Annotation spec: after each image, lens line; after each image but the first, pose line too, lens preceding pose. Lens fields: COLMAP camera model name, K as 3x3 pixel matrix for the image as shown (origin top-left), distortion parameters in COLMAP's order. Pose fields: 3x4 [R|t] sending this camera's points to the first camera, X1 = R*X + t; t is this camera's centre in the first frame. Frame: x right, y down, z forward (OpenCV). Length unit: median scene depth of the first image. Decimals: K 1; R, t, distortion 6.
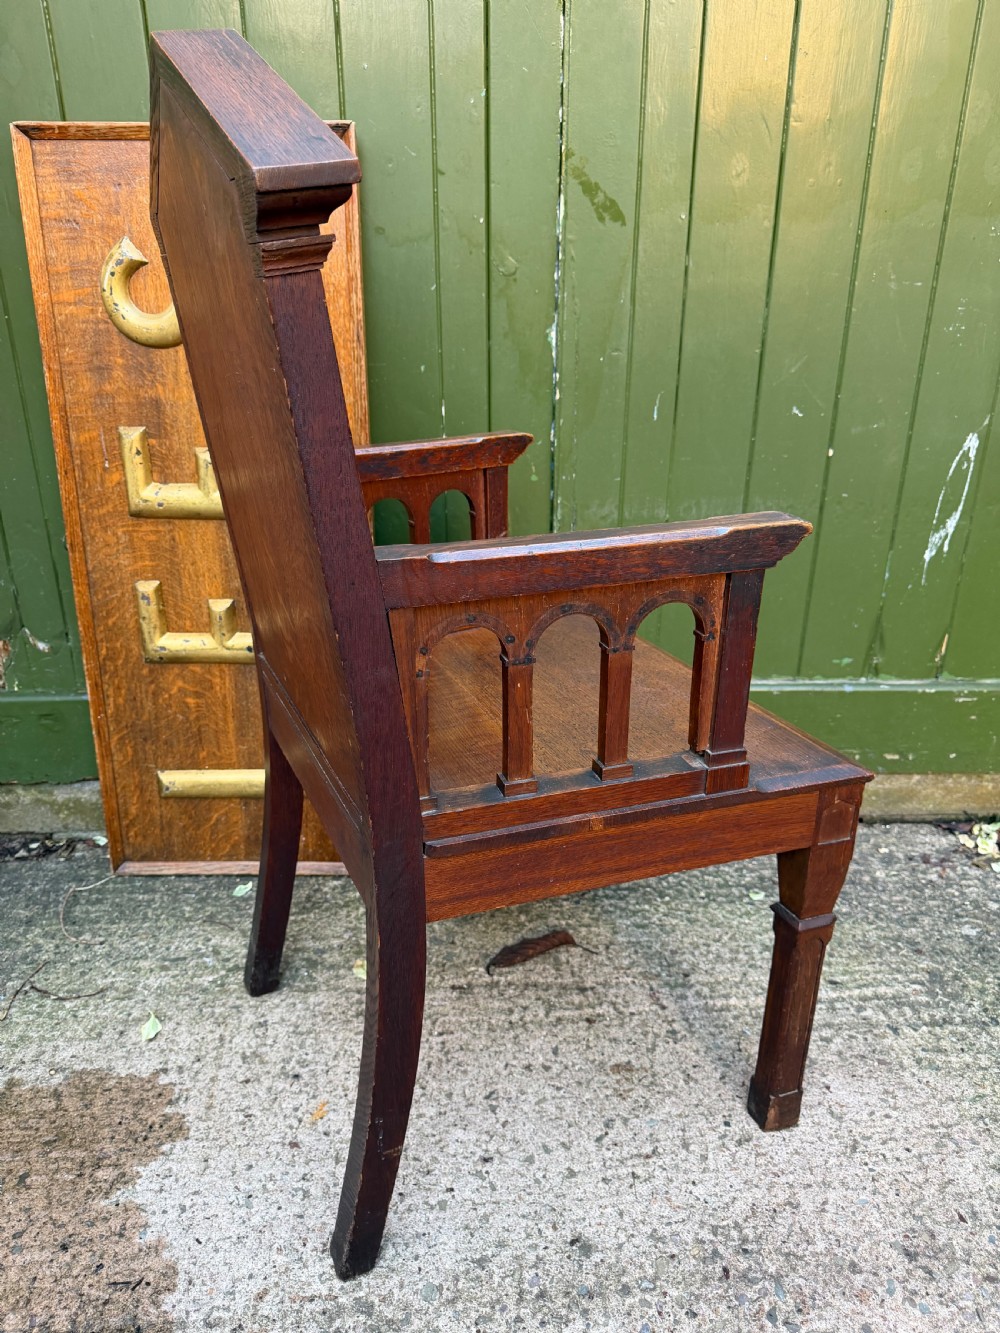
lens RADIAL K [[998.1, 0, 509.4], [0, 998.1, 672.7], [0, 0, 1]] dist [-0.009065, -0.003559]
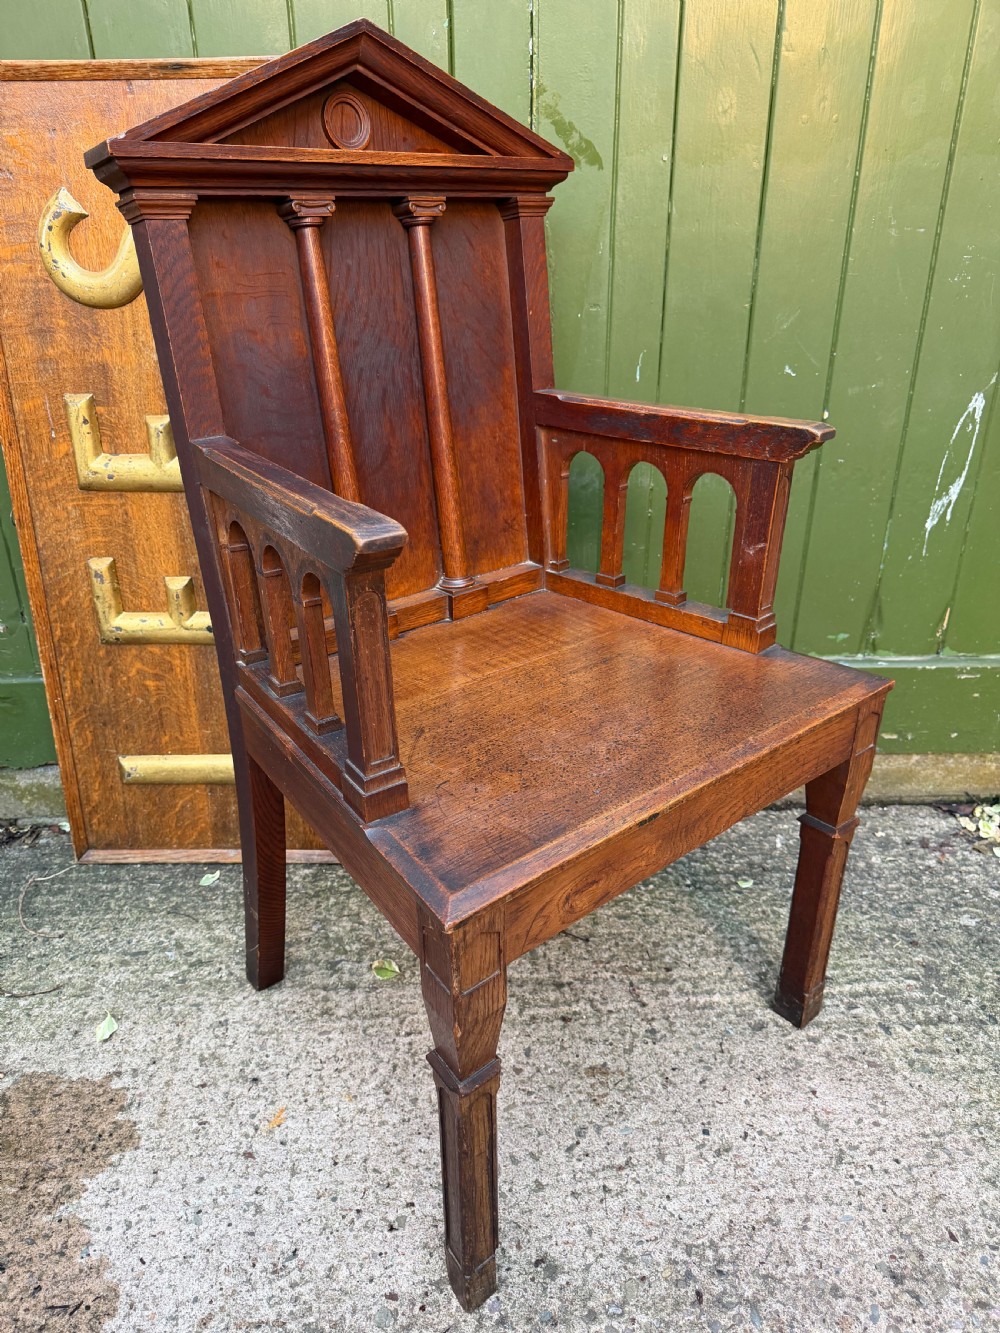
lens RADIAL K [[998.1, 0, 505.5], [0, 998.1, 677.4], [0, 0, 1]] dist [-0.009065, -0.003559]
pose [[0.999916, -0.005296, -0.011865, 0.035409], [0.005761, 0.999203, 0.039489, -0.014870], [0.011646, -0.039554, 0.999150, 0.058595]]
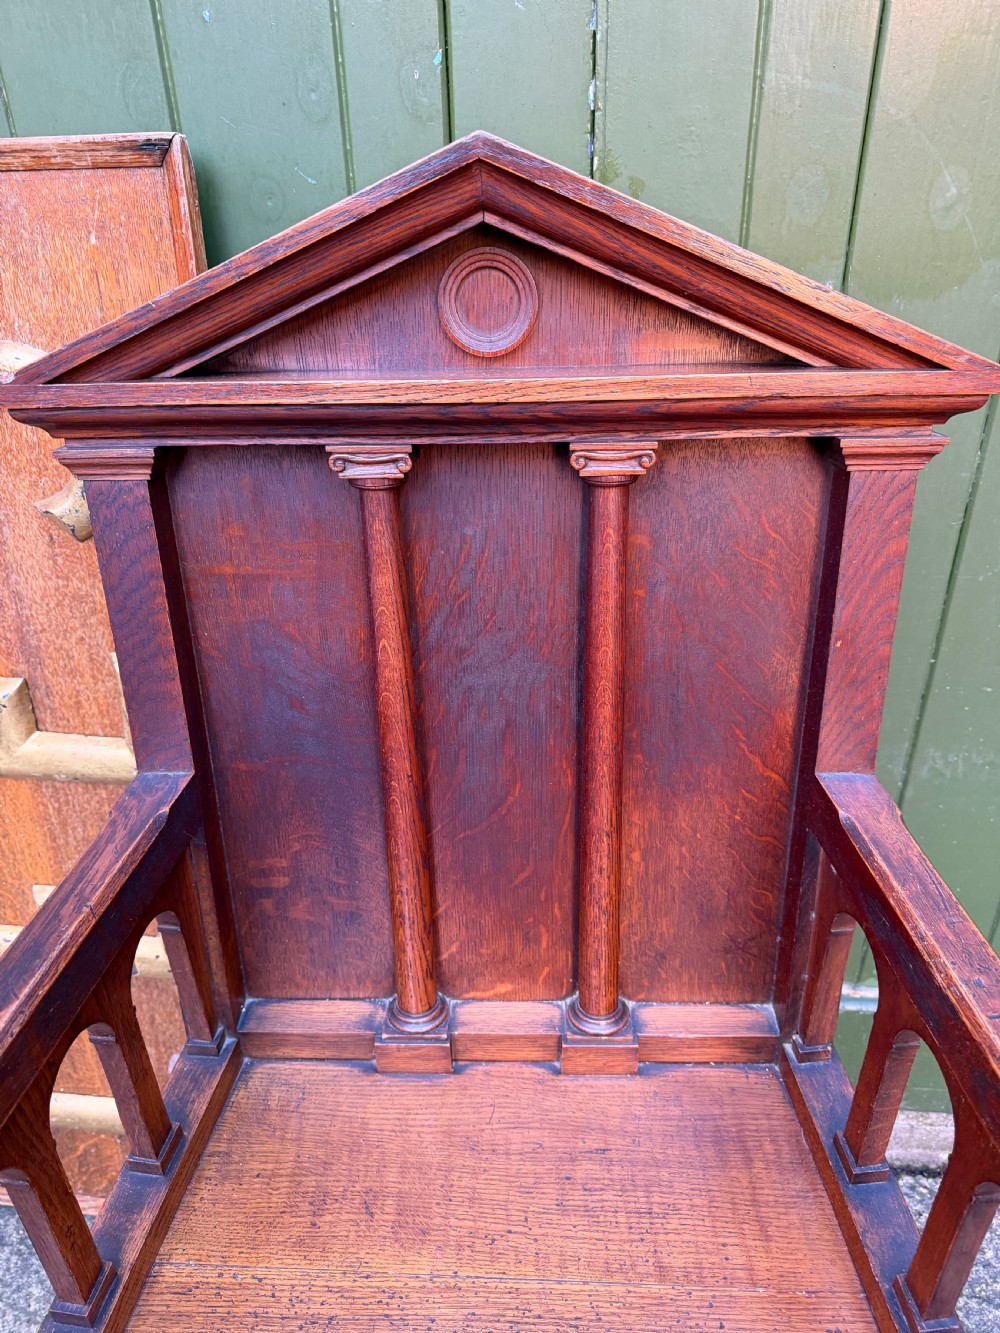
lens RADIAL K [[998.1, 0, 492.3], [0, 998.1, 663.2], [0, 0, 1]] dist [-0.009065, -0.003559]
pose [[0.992564, 0.034938, -0.116602, 0.069158], [-0.021433, 0.993119, 0.115128, -0.326277], [0.119822, -0.111773, 0.986483, 0.456441]]
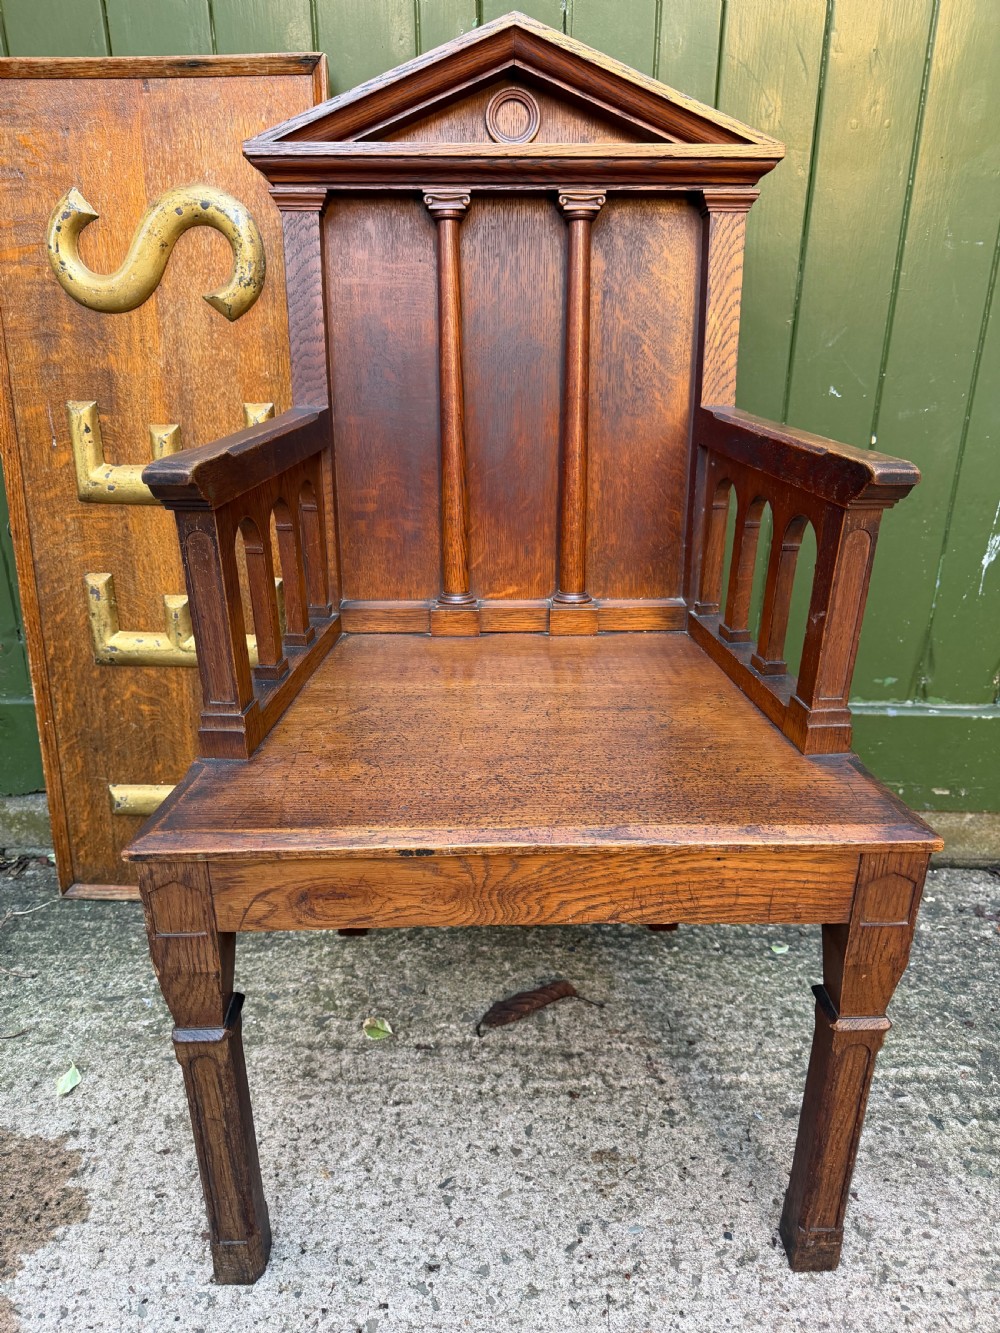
lens RADIAL K [[998.1, 0, 501.0], [0, 998.1, 669.2], [0, 0, 1]] dist [-0.009065, -0.003559]
pose [[0.998280, 0.022403, -0.054179, 0.055529], [-0.023561, 0.999505, -0.020826, 0.005081], [0.053685, 0.022067, 0.998314, 0.134527]]
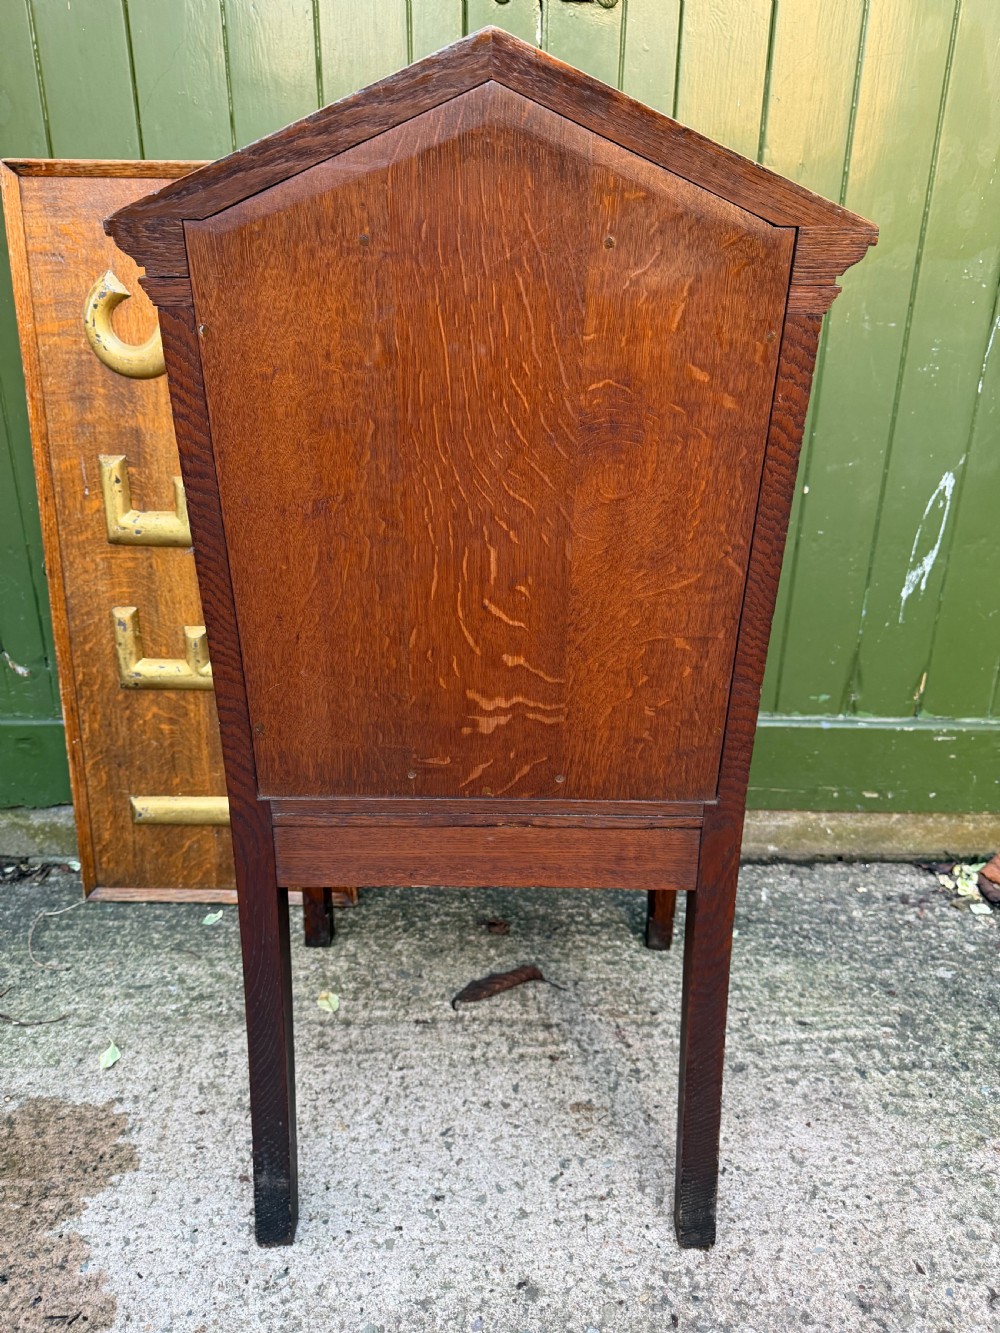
lens RADIAL K [[998.1, 0, 507.7], [0, 998.1, 669.9], [0, 0, 1]] dist [-0.009065, -0.003559]
pose [[0.999818, 0.015224, -0.011487, 0.040219], [-0.015625, 0.999240, -0.035699, 0.001162], [0.010935, 0.035872, 0.999297, -0.000635]]
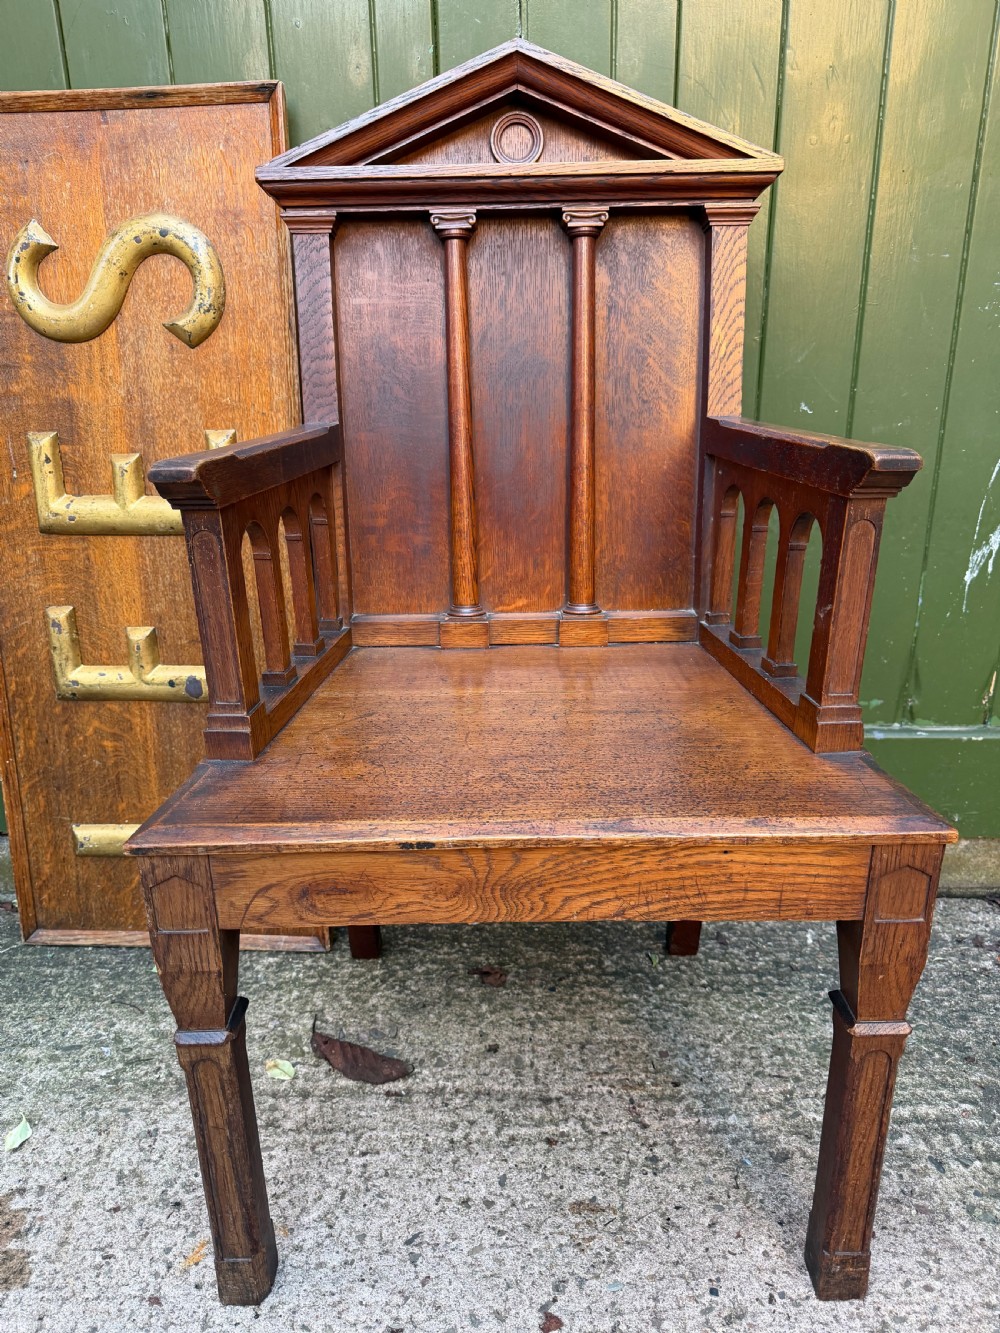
lens RADIAL K [[998.1, 0, 497.2], [0, 998.1, 663.6], [0, 0, 1]] dist [-0.009065, -0.003559]
pose [[0.998214, 0.000776, -0.059735, 0.082872], [-0.005334, 0.997080, -0.076177, 0.025785], [0.059501, 0.076360, 0.995303, 0.163826]]
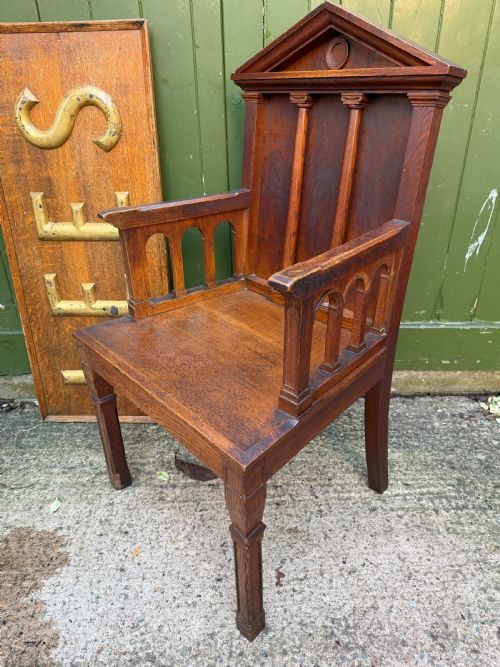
lens RADIAL K [[499.4, 0, 249.4], [0, 499.4, 341.8], [0, 0, 1]] dist [-0.009065, -0.003559]
pose [[0.999205, 0.000757, -0.039856, 0.061786], [0.003012, 0.995526, 0.094438, -0.056402], [0.039750, -0.094483, 0.994733, 0.058710]]
